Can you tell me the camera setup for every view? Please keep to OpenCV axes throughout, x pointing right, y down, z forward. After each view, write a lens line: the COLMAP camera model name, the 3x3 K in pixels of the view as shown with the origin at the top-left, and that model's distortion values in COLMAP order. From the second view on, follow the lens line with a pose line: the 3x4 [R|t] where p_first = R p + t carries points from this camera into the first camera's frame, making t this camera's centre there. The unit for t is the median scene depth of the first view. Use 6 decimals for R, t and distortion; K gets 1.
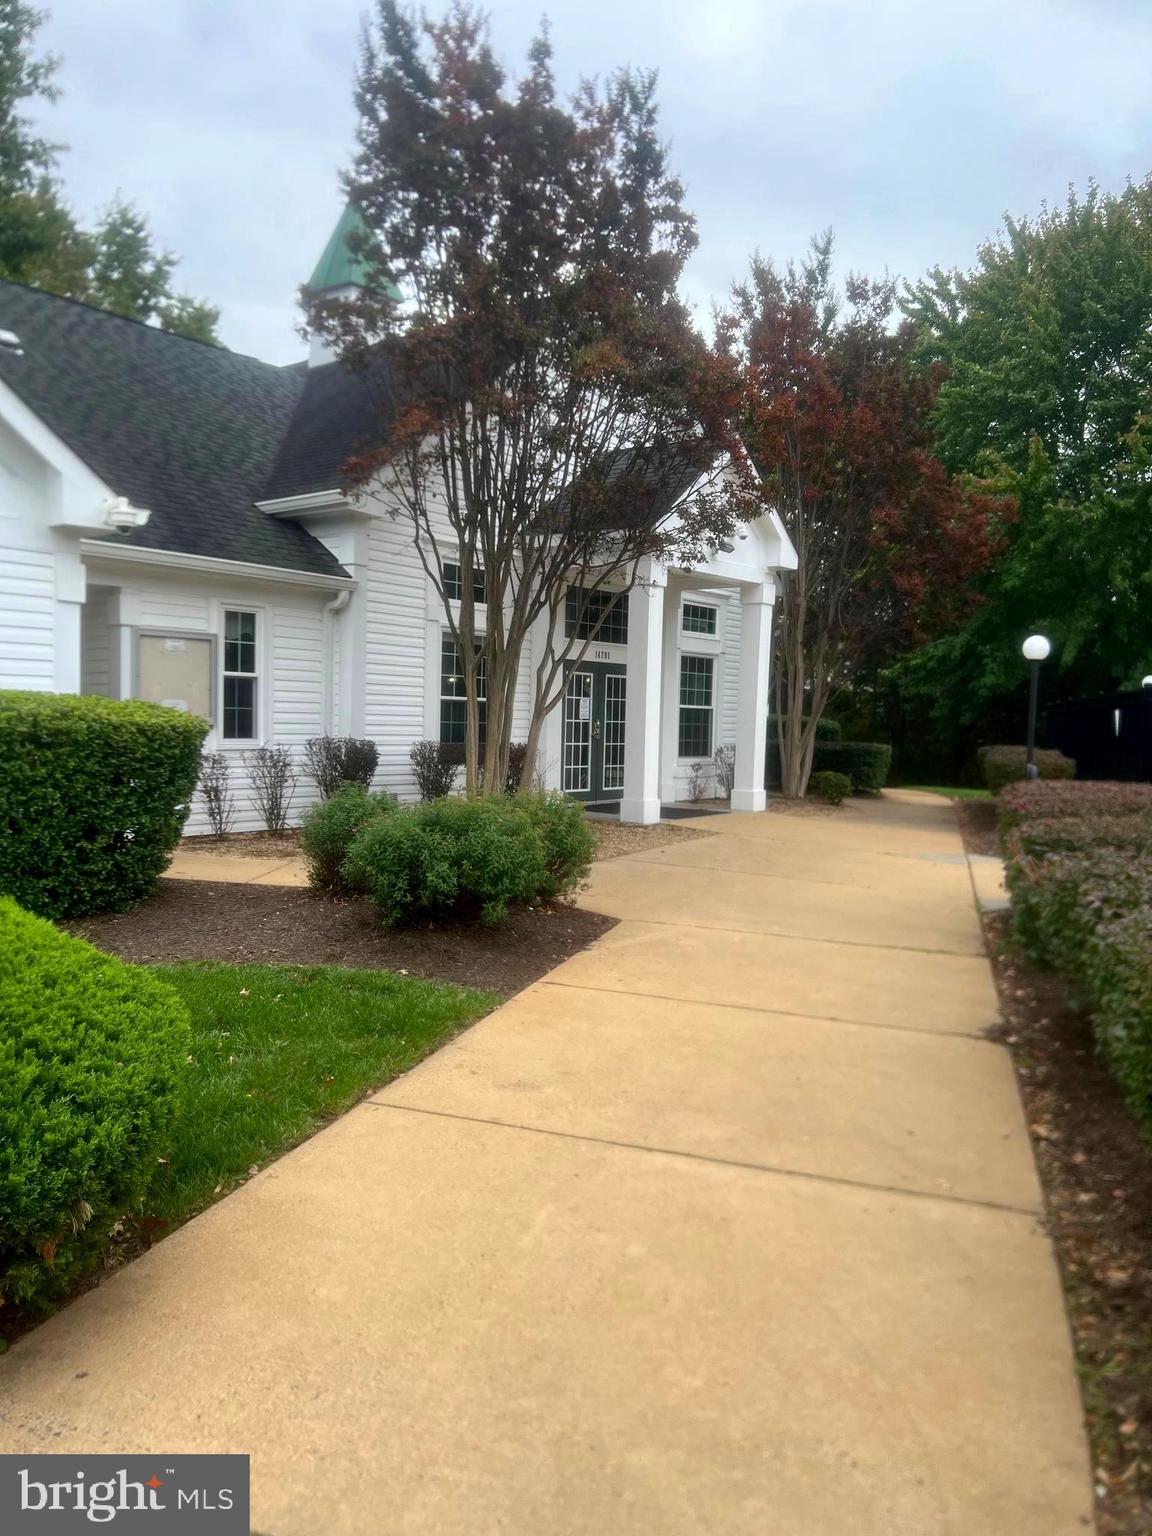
lens RADIAL K [[1286.6, 0, 576.0], [0, 1286.6, 768.0], [0, 0, 1]] dist [0.007714, 0.005538]
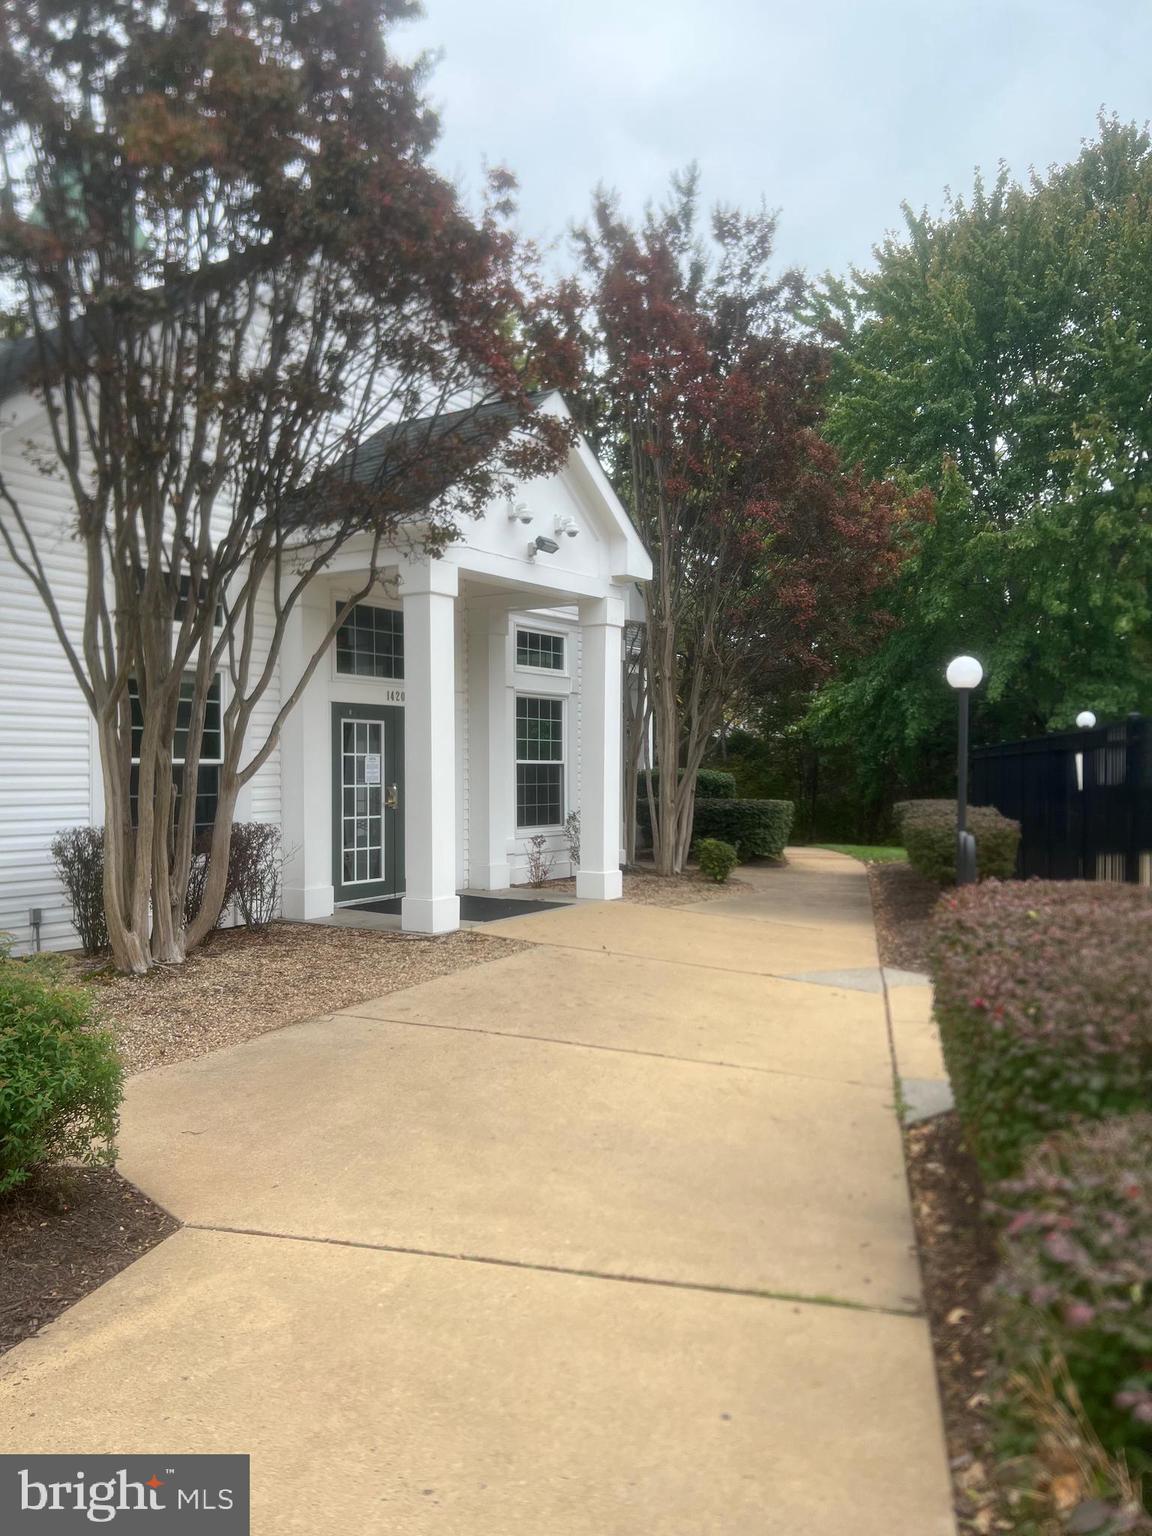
lens RADIAL K [[1164.4, 0, 576.0], [0, 1164.4, 768.0], [0, 0, 1]] dist [-0.002134, 0.000631]
pose [[0.998946, -0.018608, 0.041962, 0.087151], [0.020007, 0.999249, -0.033184, -0.020231], [-0.041313, 0.033989, 0.998568, 0.294707]]
